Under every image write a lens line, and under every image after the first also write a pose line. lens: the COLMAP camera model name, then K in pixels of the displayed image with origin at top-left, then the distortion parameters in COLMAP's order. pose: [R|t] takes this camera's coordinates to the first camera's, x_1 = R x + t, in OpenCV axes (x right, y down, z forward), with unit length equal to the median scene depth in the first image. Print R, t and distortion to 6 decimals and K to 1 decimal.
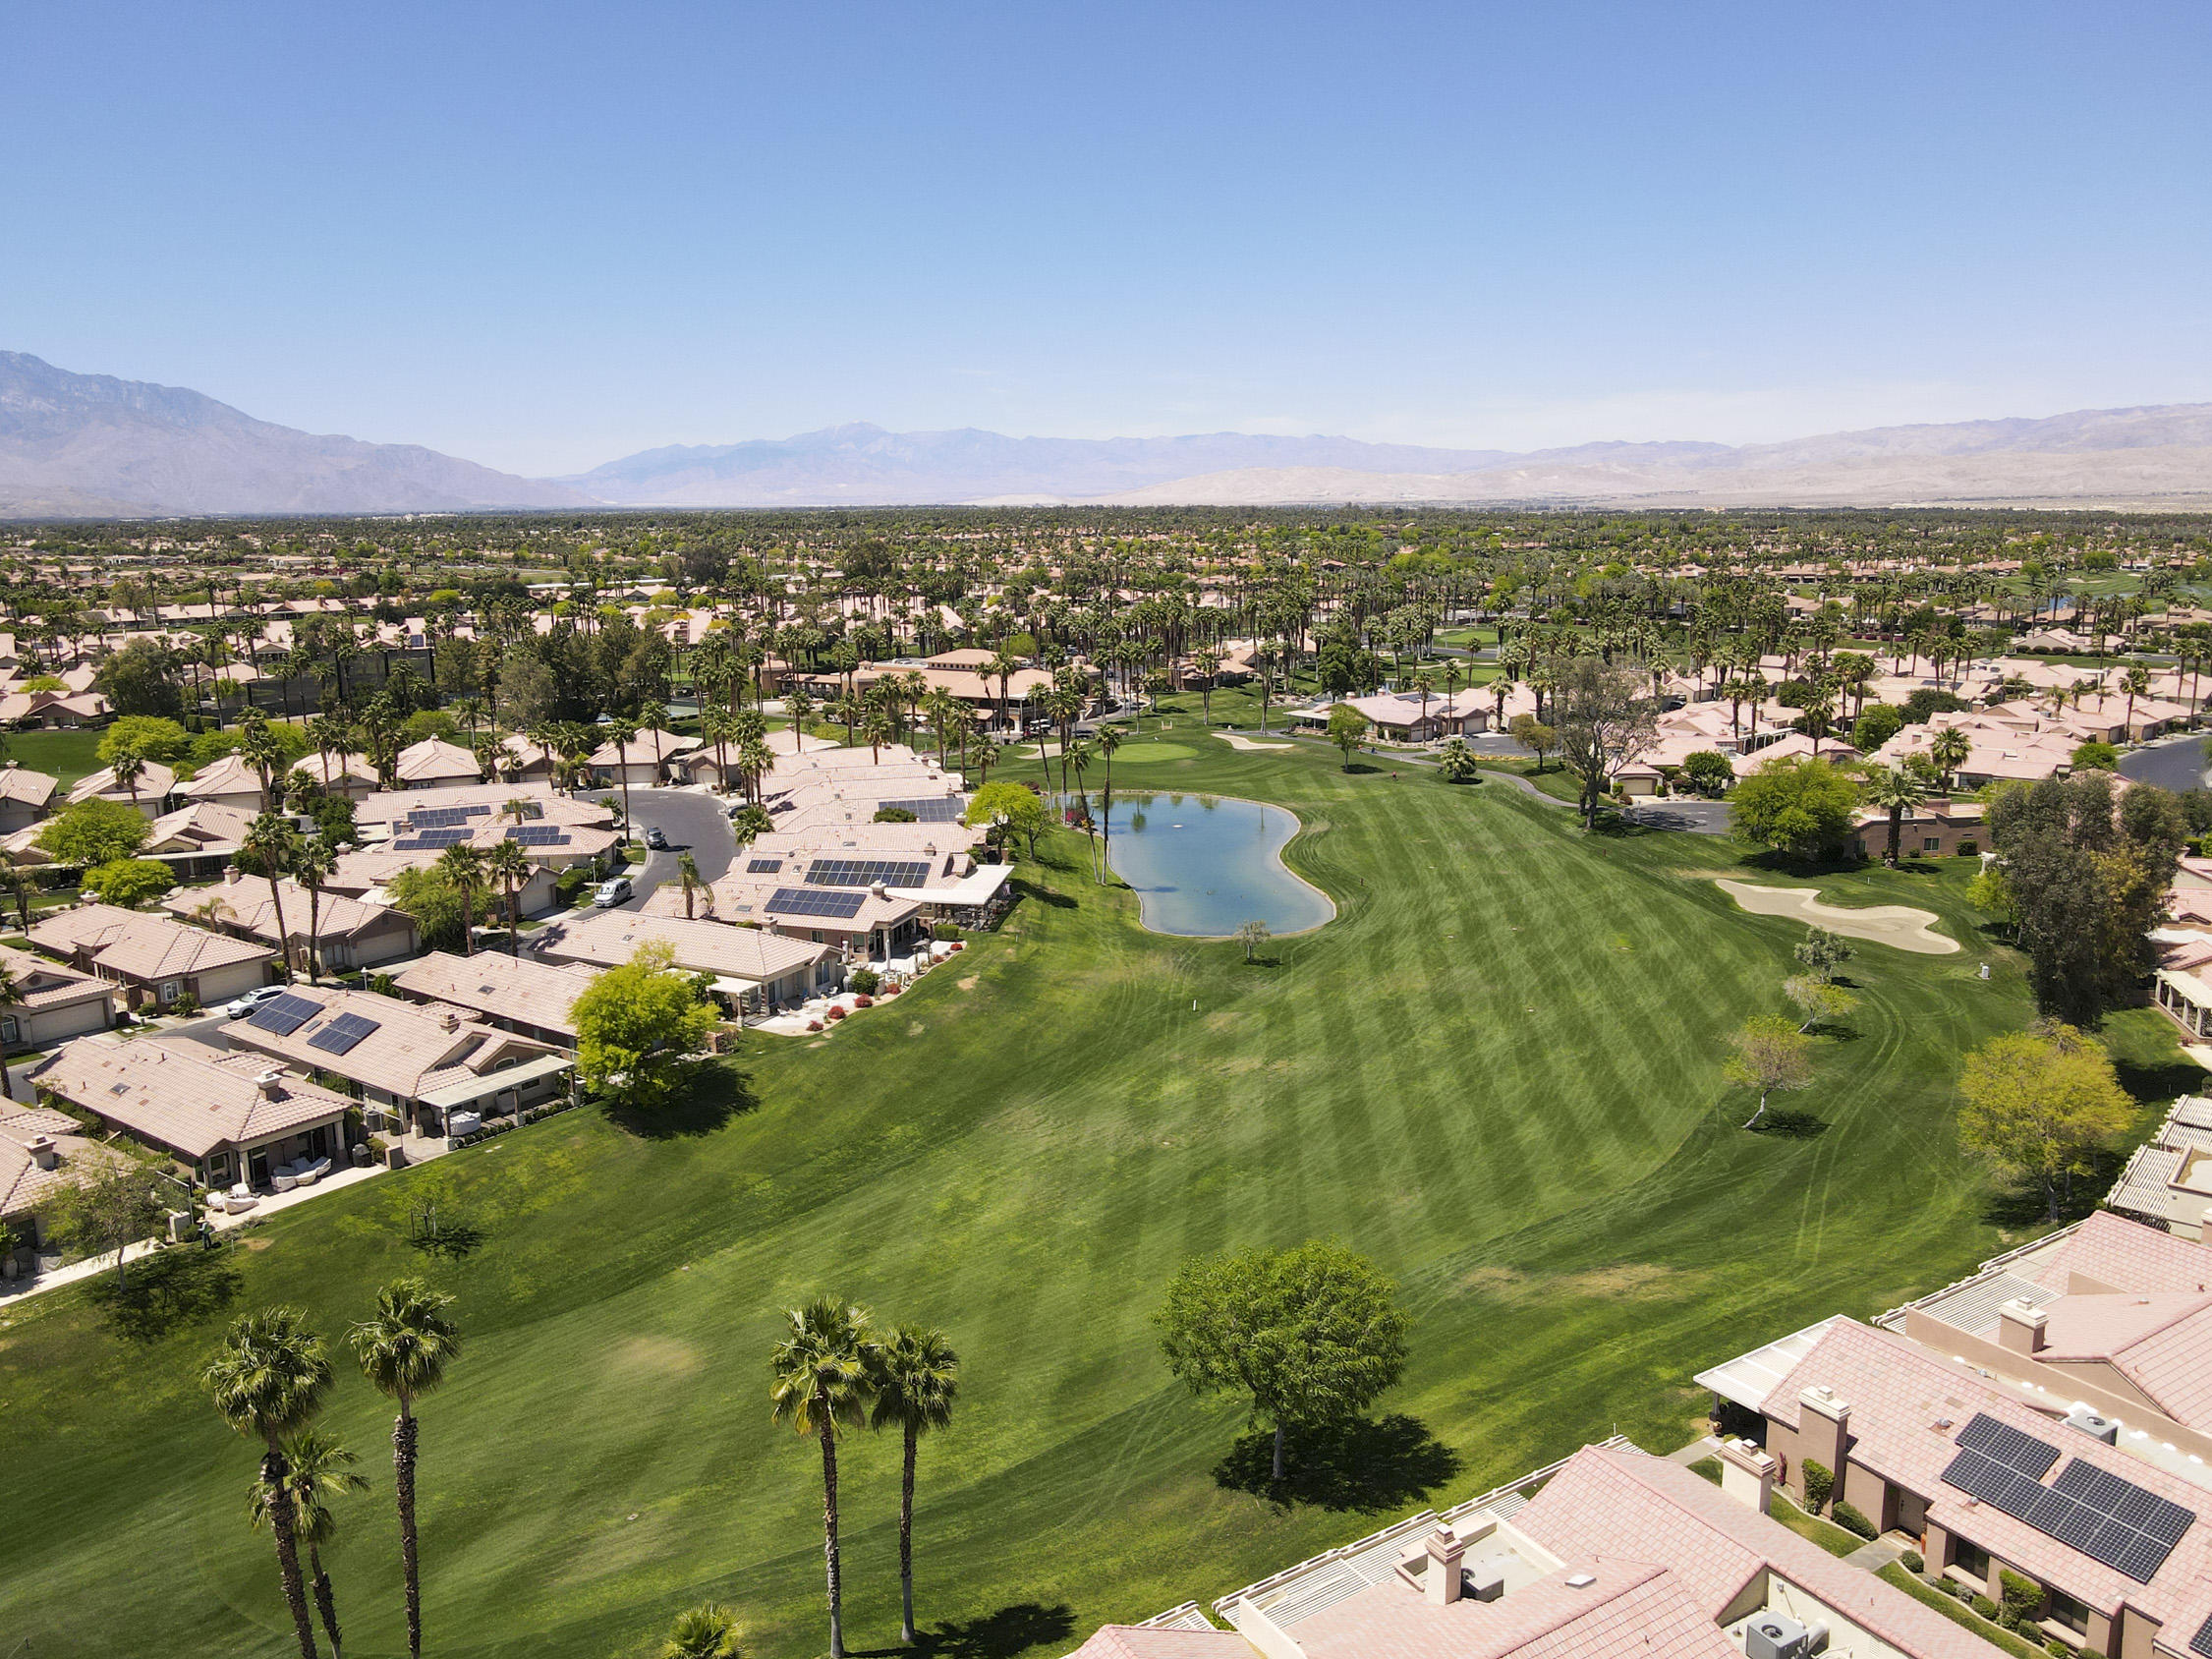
lens RADIAL K [[1622.2, 0, 1101.8], [0, 1622.2, 788.9], [0, 0, 1]] dist [0.006899, 0.016208]
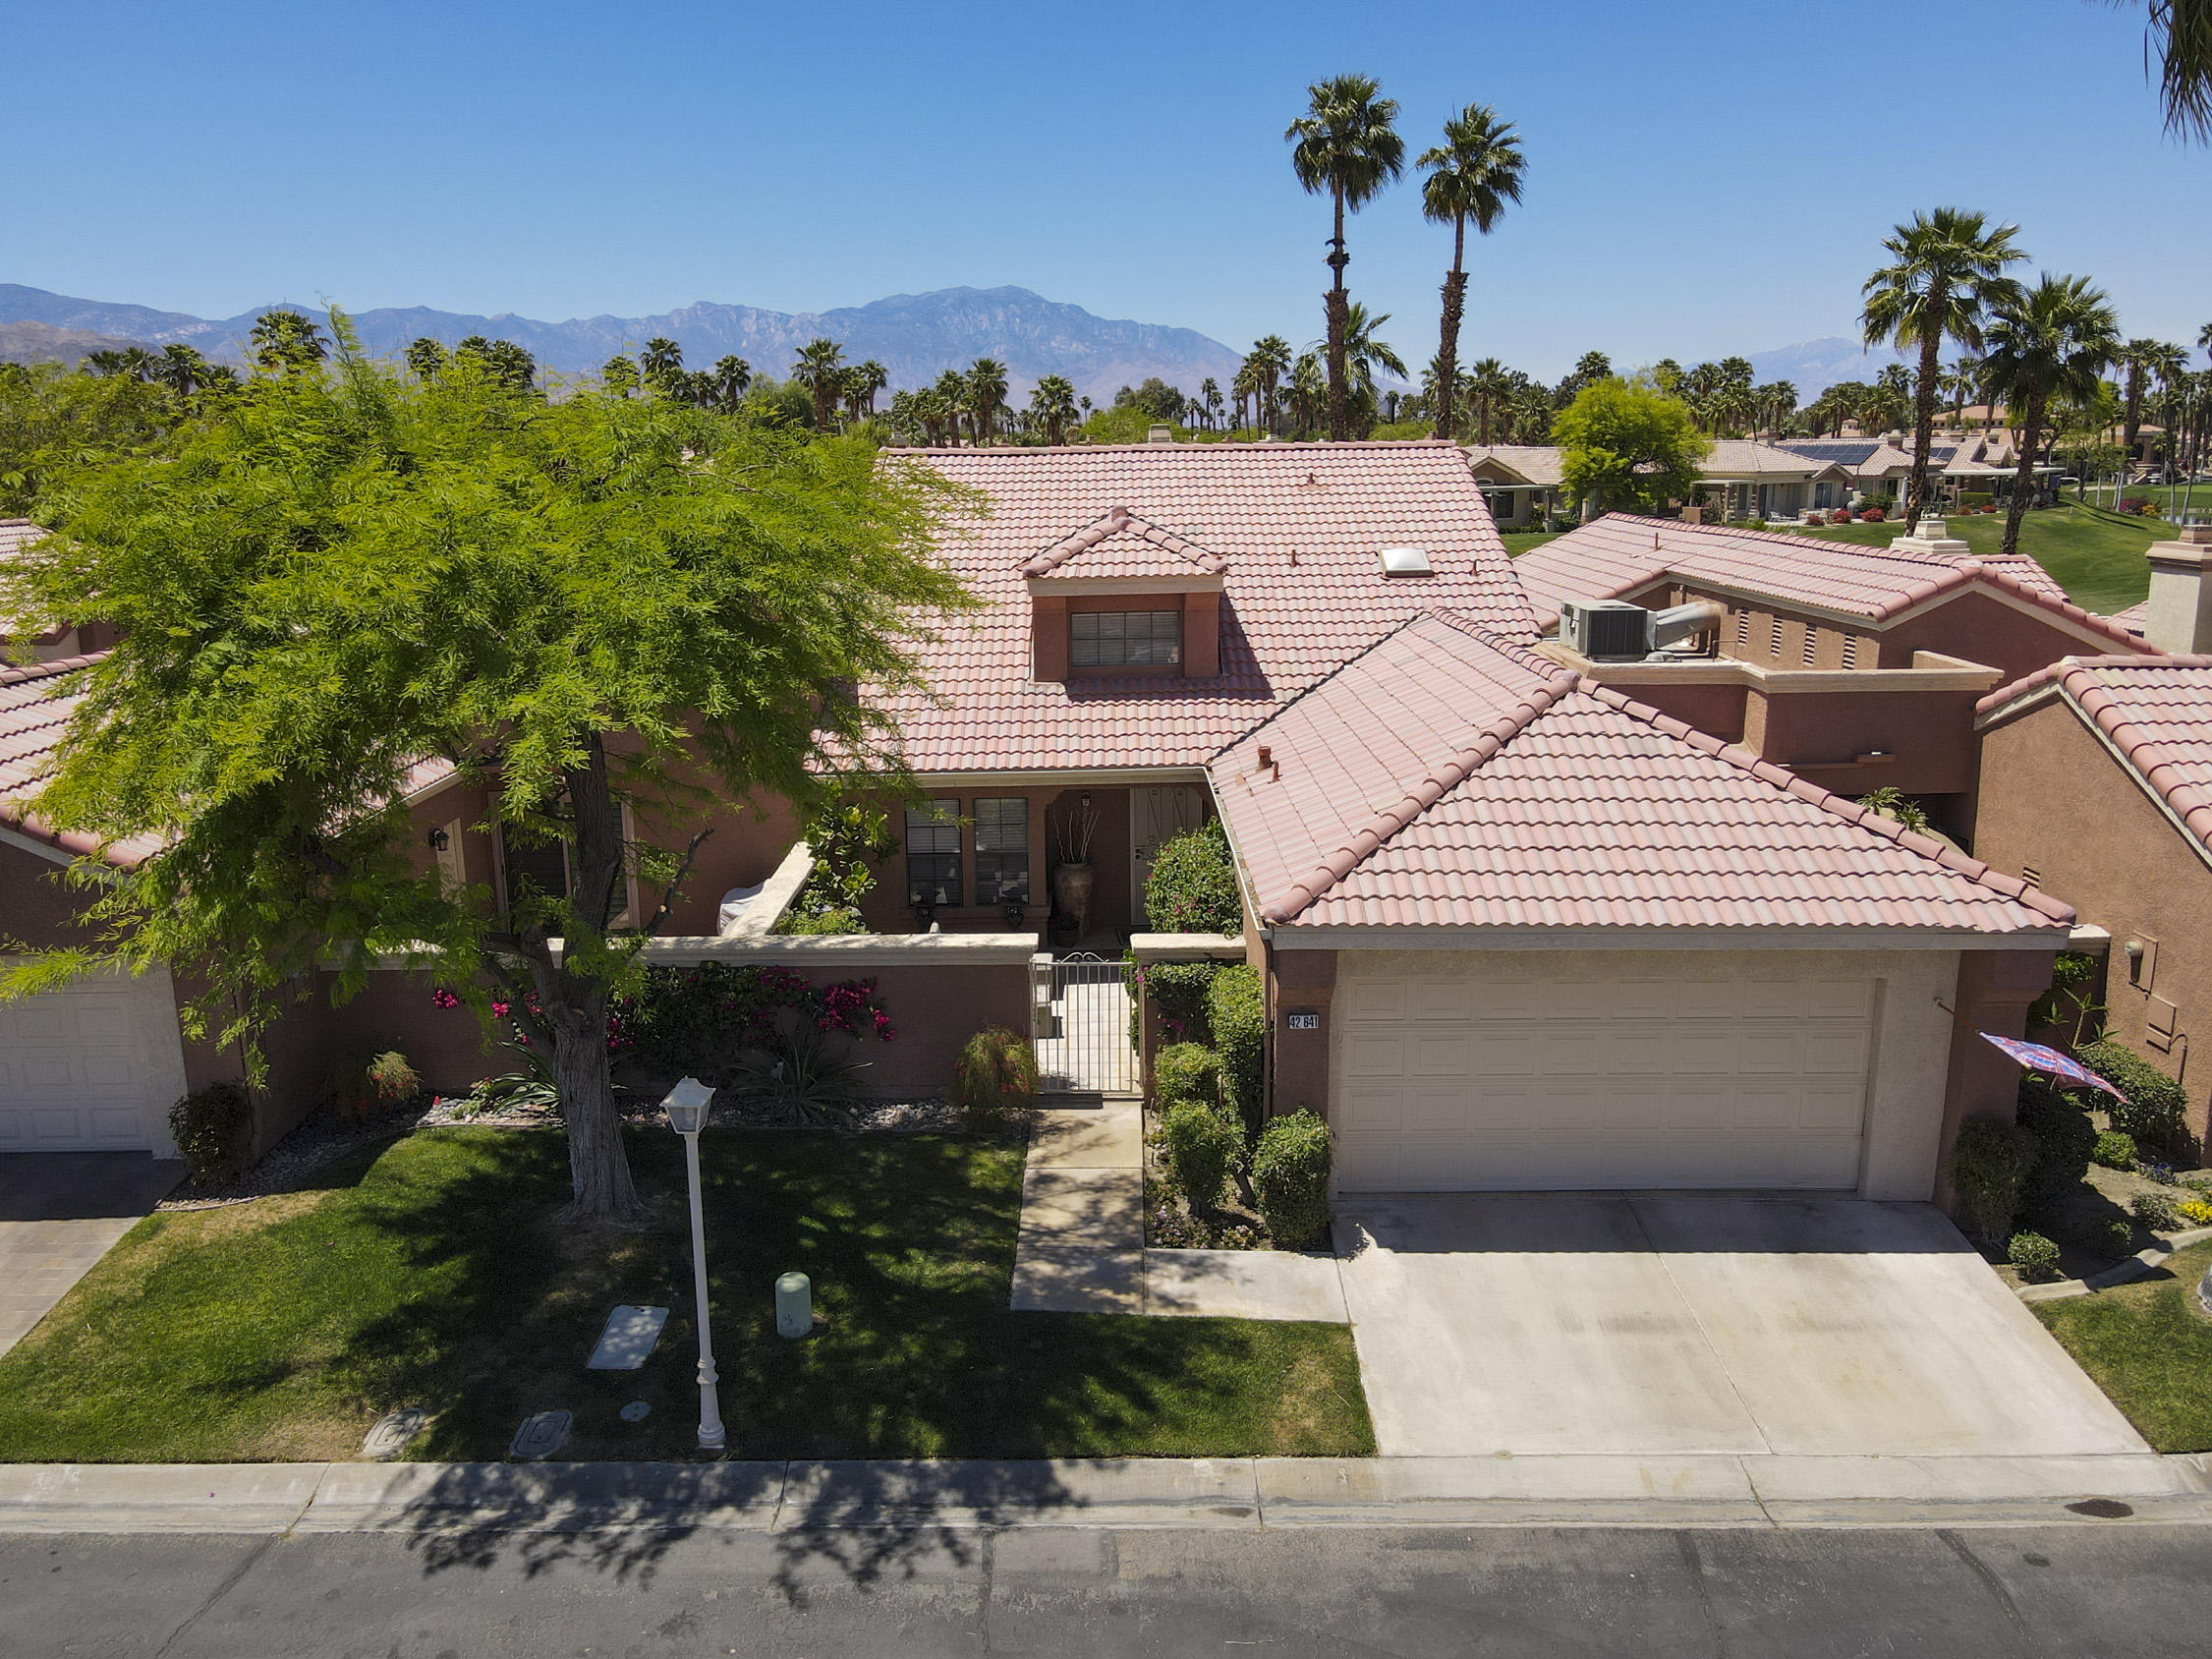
lens RADIAL K [[1622.2, 0, 1100.4], [0, 1622.2, 819.9], [0, 0, 1]] dist [0.006899, 0.016208]
pose [[0.852054, 0.118255, -0.509921, -0.023118], [-0.090297, 0.992749, 0.079346, 0.170488], [0.515607, -0.021563, 0.856554, 0.022569]]
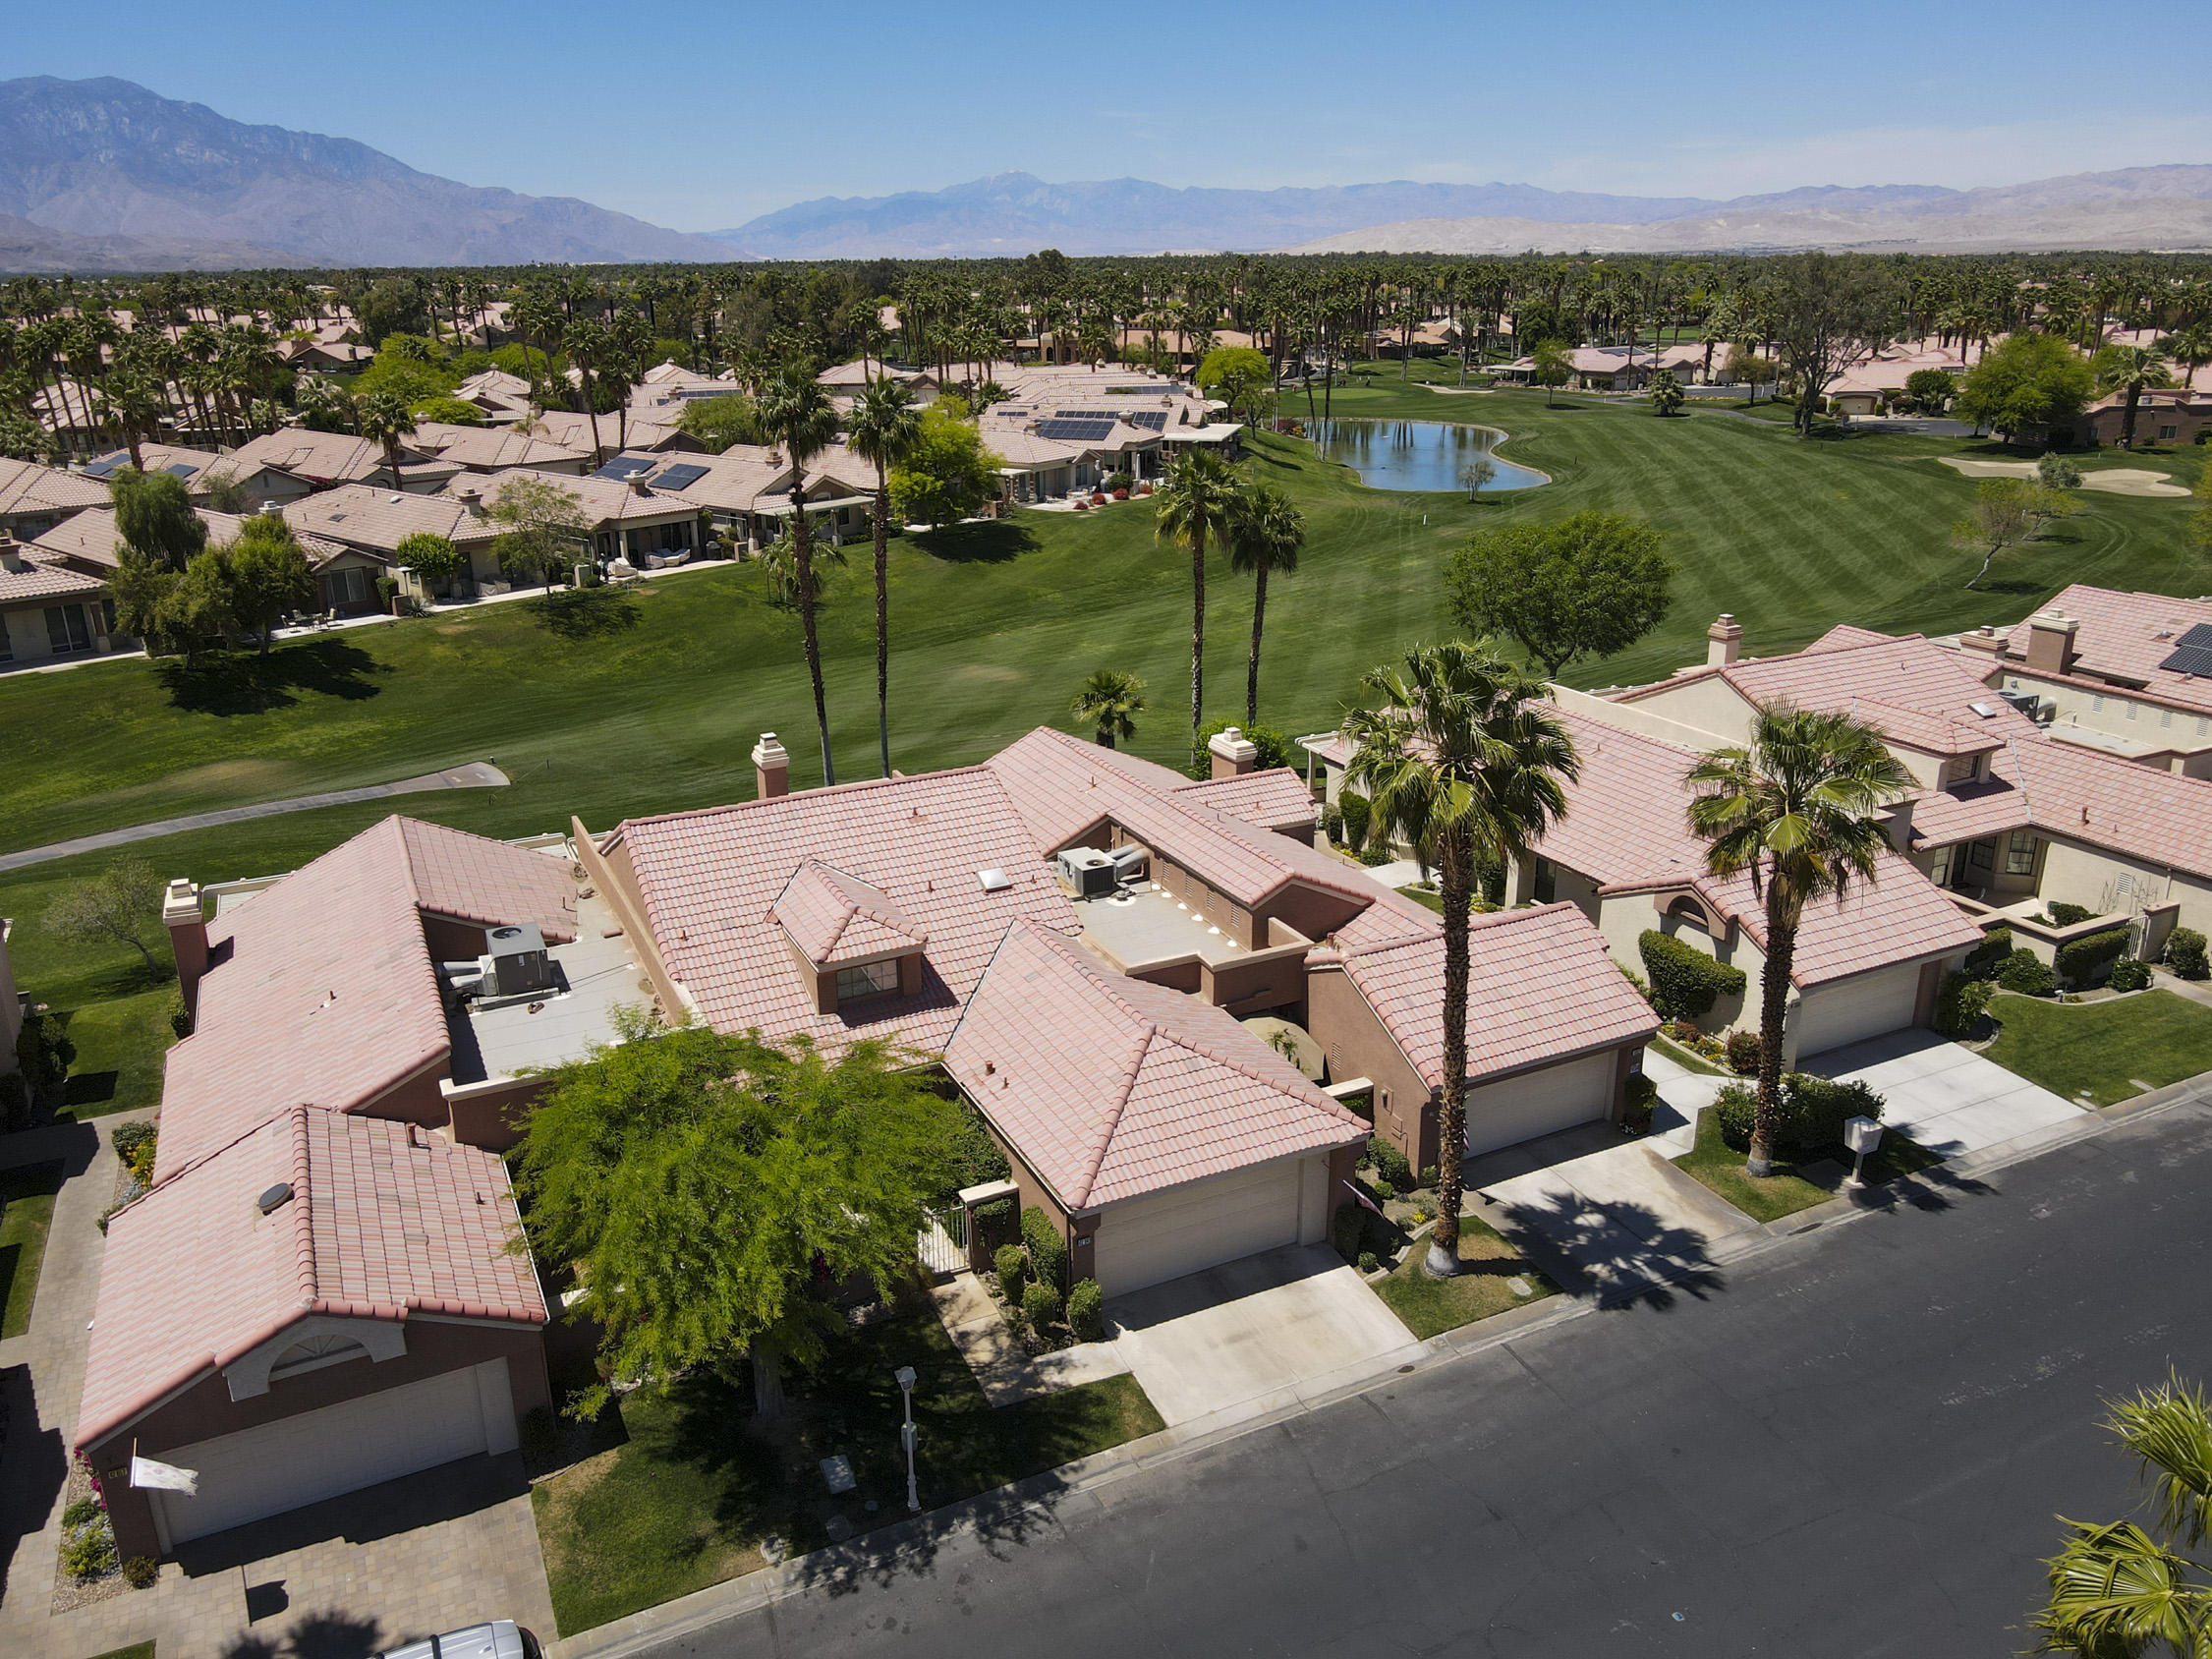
lens RADIAL K [[1622.2, 0, 1099.9], [0, 1622.2, 810.4], [0, 0, 1]] dist [0.006899, 0.016208]
pose [[0.995524, 0.028335, -0.090161, -0.037260], [-0.014591, 0.988639, 0.149597, 0.115905], [0.093375, -0.147612, 0.984628, -0.066022]]
